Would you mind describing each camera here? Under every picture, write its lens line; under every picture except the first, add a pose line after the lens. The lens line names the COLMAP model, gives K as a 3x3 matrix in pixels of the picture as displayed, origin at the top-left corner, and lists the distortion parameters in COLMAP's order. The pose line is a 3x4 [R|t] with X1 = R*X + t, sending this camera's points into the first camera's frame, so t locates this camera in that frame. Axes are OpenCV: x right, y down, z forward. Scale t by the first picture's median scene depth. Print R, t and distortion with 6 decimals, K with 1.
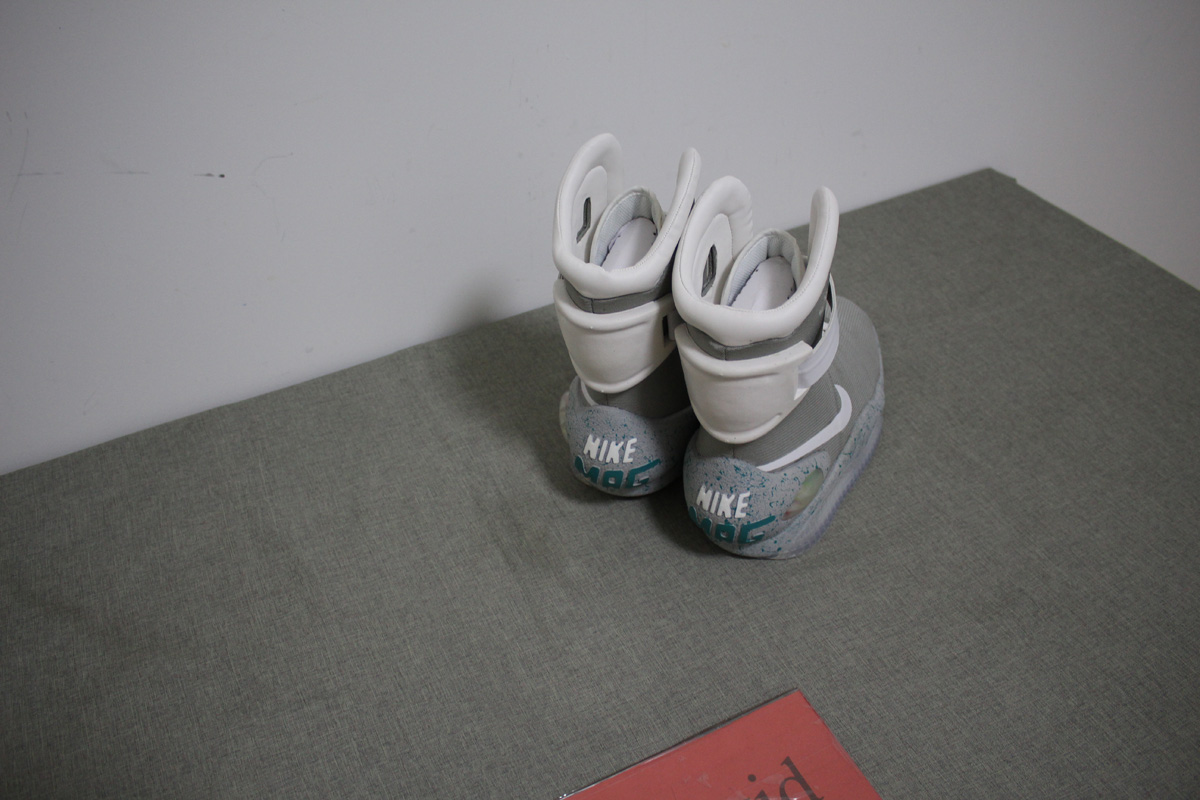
lens RADIAL K [[1006.9, 0, 590.9], [0, 1006.9, 401.4], [0, 0, 1]] dist [-0.149536, 0.116369]
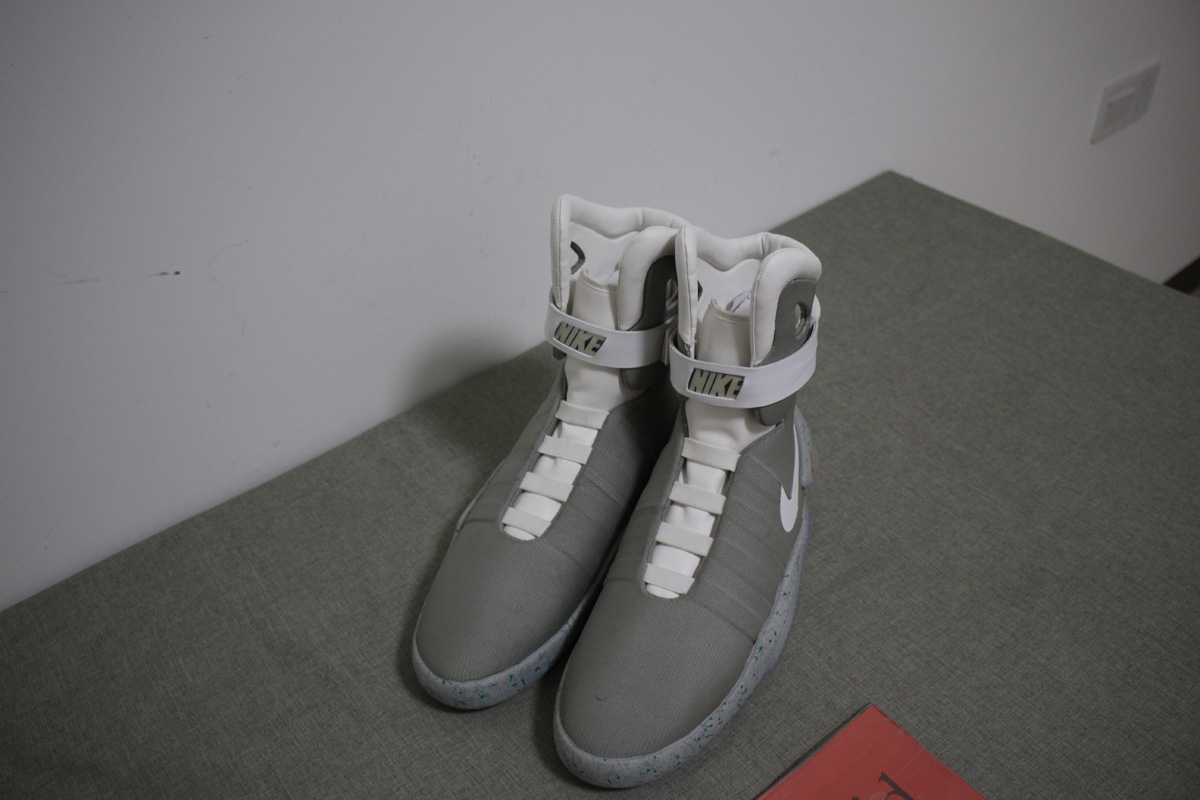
lens RADIAL K [[1006.9, 0, 590.9], [0, 1006.9, 401.4], [0, 0, 1]] dist [-0.149536, 0.116369]
pose [[0.978277, -0.144118, 0.149009, -0.150320], [0.149188, 0.988533, -0.023364, -0.028931], [-0.143933, 0.045087, 0.988560, 0.028362]]
